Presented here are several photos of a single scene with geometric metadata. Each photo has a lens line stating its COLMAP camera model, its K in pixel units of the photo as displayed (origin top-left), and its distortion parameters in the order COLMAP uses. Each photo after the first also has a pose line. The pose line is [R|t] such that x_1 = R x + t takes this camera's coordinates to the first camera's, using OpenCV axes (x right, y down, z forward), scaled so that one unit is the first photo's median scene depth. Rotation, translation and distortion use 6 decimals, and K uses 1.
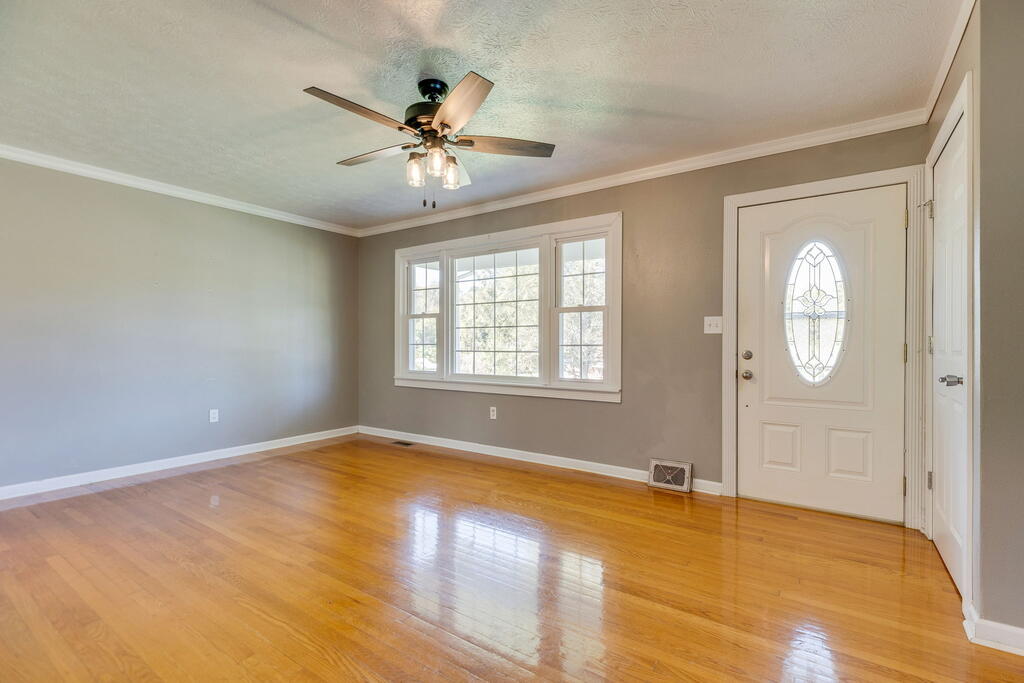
lens RADIAL K [[462.5, 0, 527.3], [0, 462.5, 346.0], [0, 0, 1]] dist [0.001110, -0.000188]
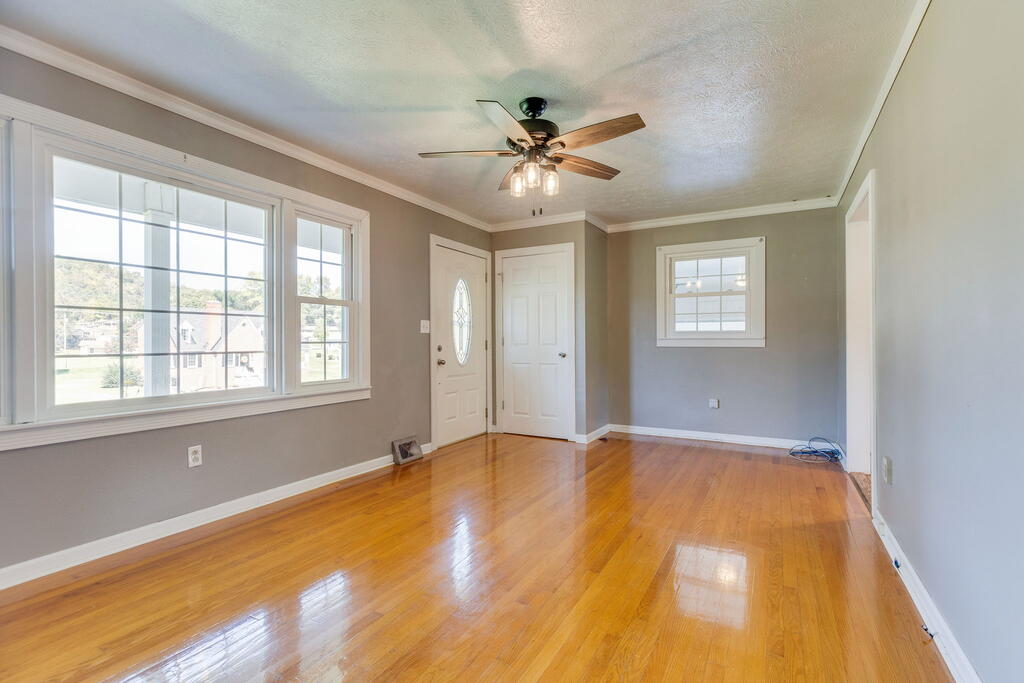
lens RADIAL K [[457.8, 0, 530.9], [0, 457.8, 342.8], [0, 0, 1]] dist [0.014420, 0.000039]
pose [[-0.099102, -0.002453, 0.995074, -0.898831], [0.009933, 0.999945, 0.003455, -0.000023], [-0.995028, 0.010227, -0.099072, 0.786526]]
